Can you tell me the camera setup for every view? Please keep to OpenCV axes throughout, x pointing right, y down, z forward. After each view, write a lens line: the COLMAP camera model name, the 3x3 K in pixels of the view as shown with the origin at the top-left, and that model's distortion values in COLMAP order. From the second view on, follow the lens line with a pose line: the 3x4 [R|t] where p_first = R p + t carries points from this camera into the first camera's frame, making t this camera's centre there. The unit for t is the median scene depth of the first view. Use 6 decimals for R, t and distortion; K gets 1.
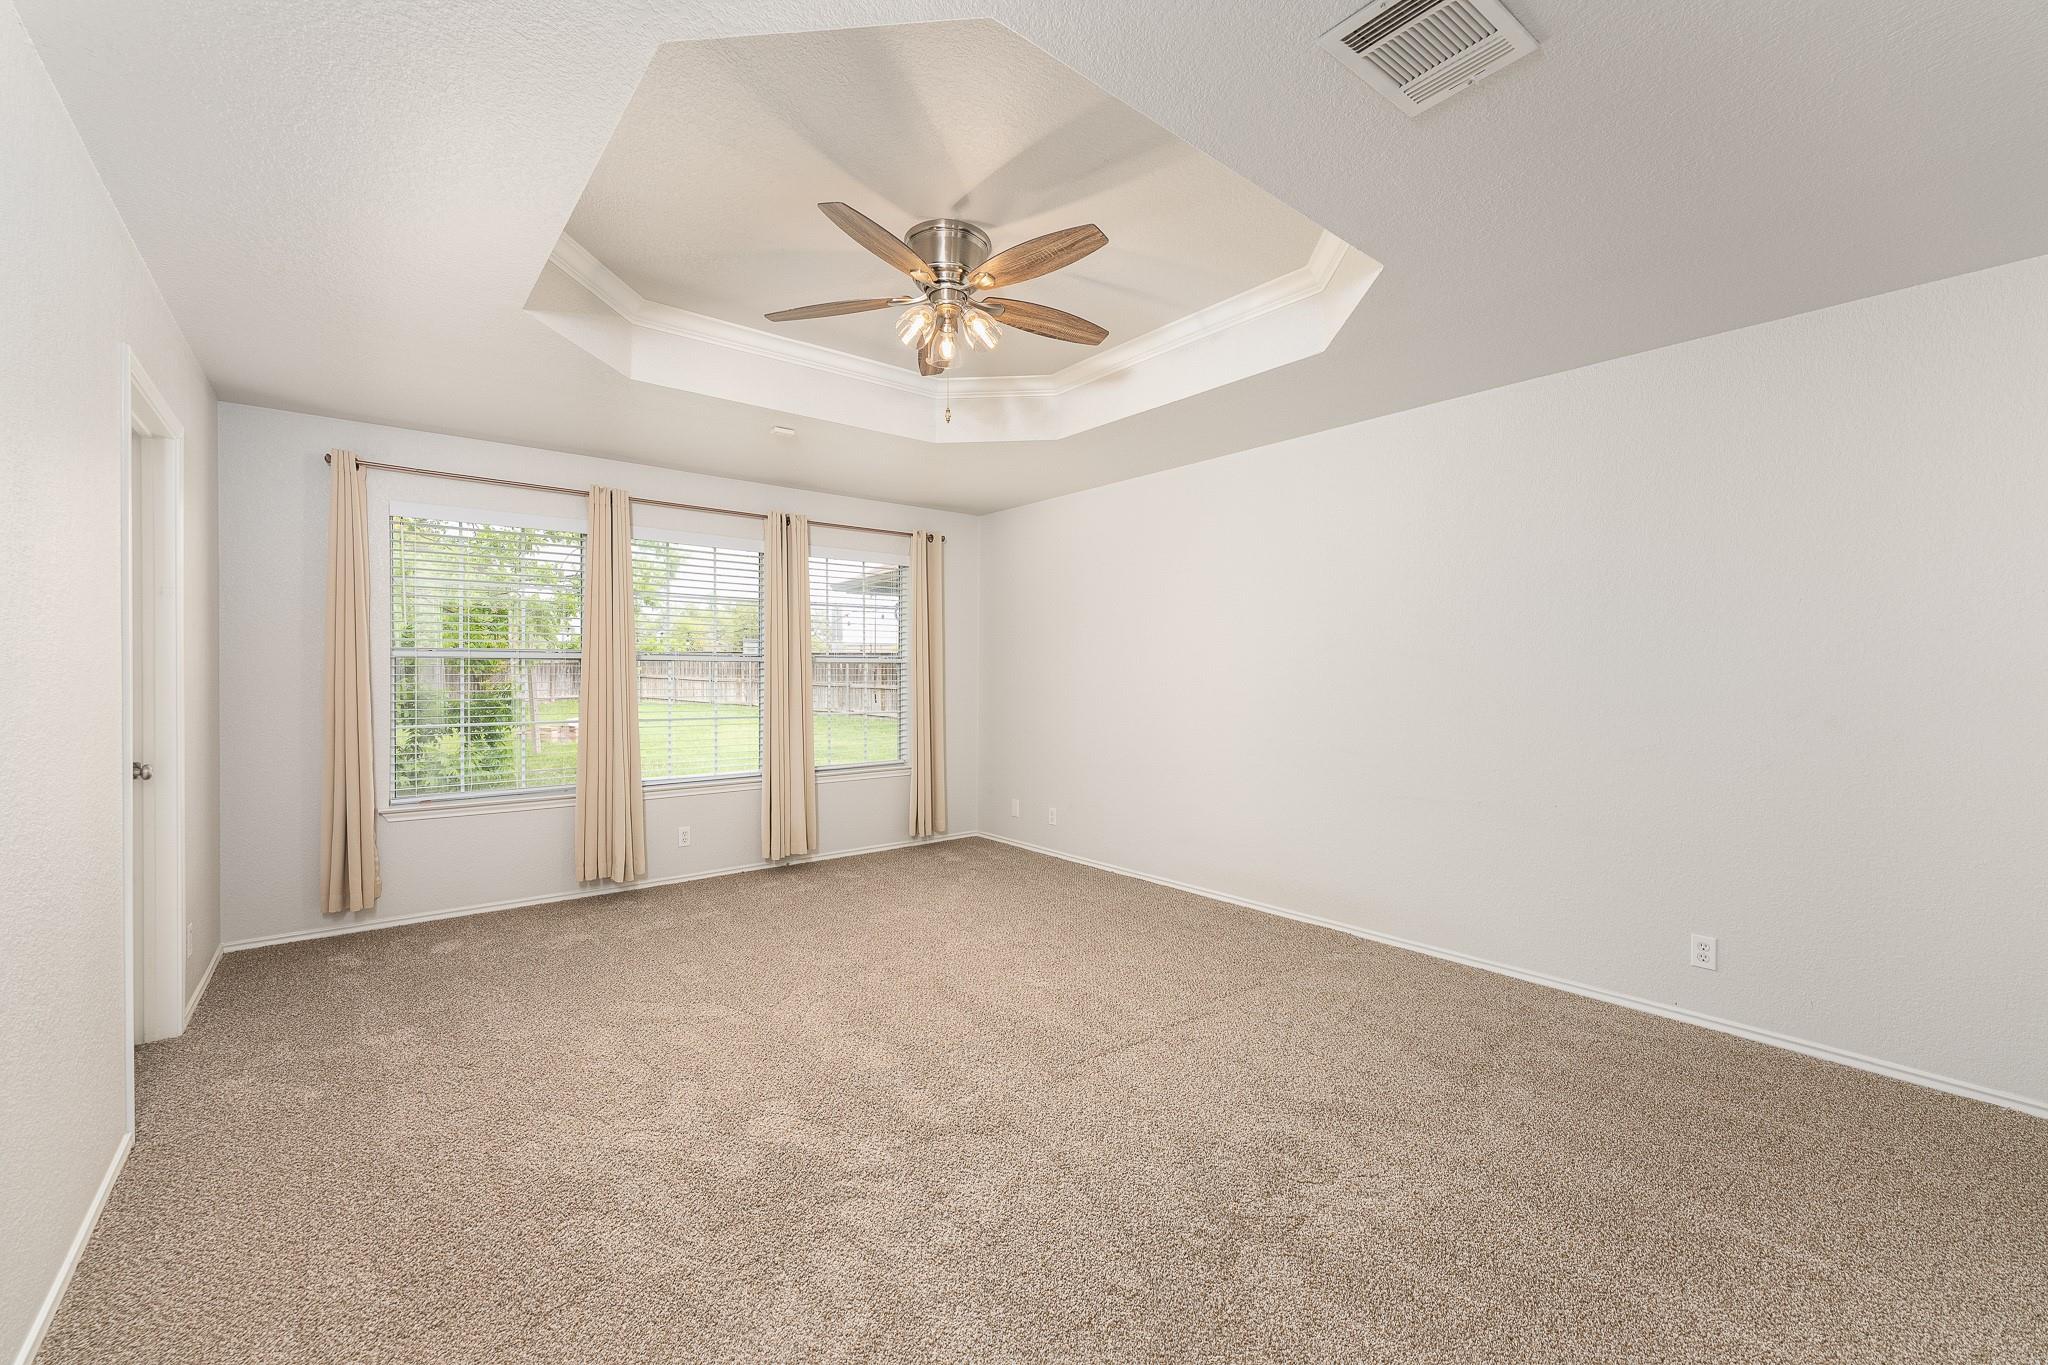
lens RADIAL K [[825.4, 0, 1012.4], [0, 825.4, 672.3], [0, 0, 1]] dist [0.000968, -0.000690]
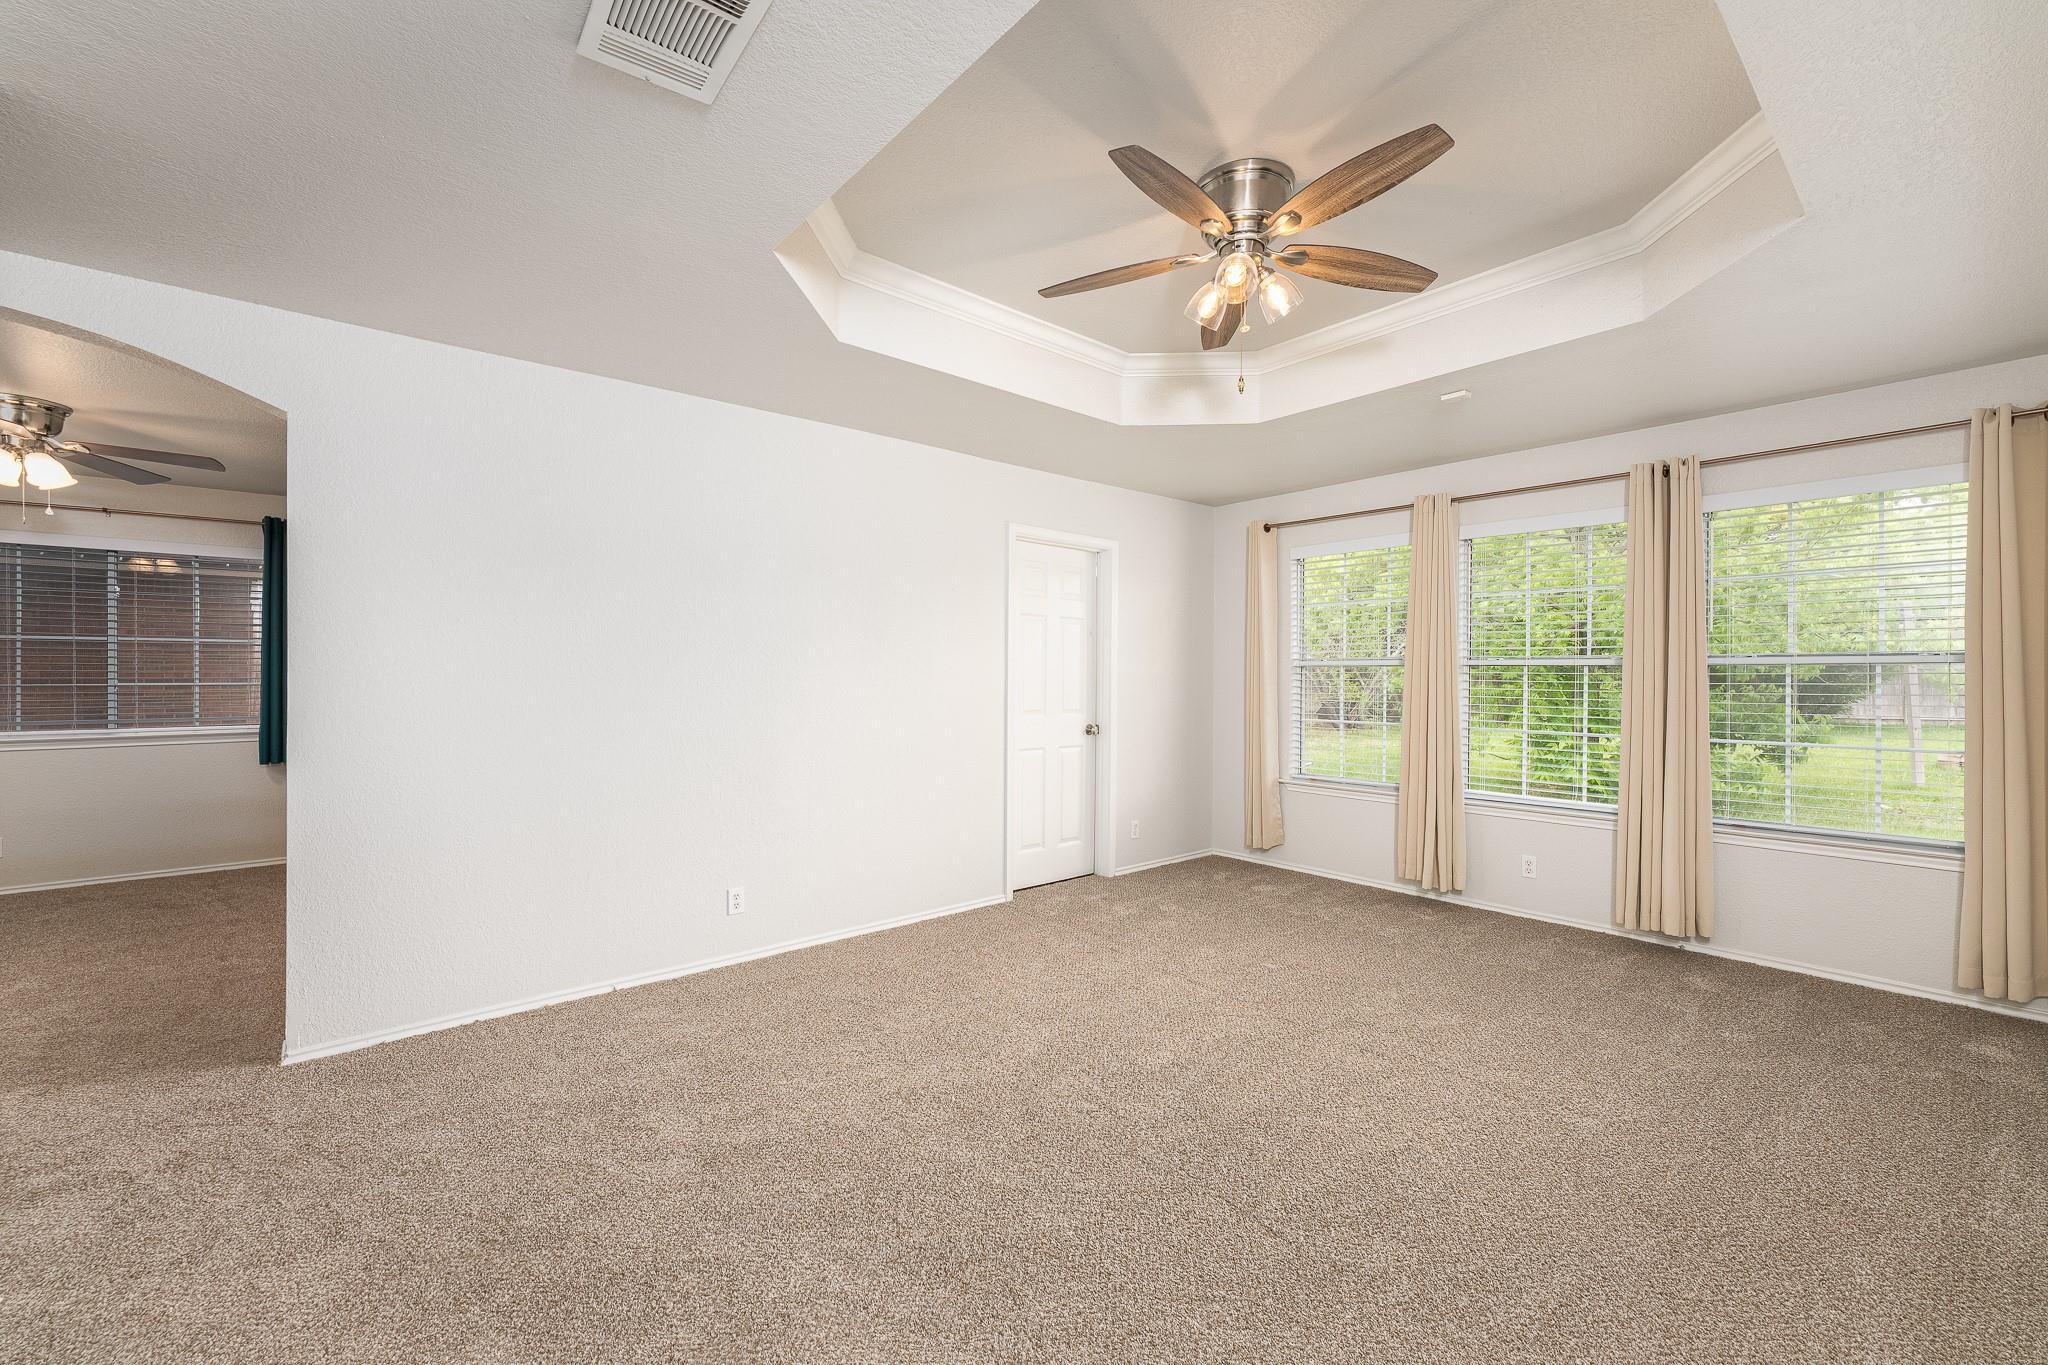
lens RADIAL K [[825.4, 0, 1012.5], [0, 825.4, 681.7], [0, 0, 1]] dist [0.000968, -0.000690]
pose [[0.025523, 0.003189, -0.999669, 0.442931], [-0.004785, 0.999984, 0.003068, 0.002454], [0.999663, 0.004706, 0.025538, 0.409148]]
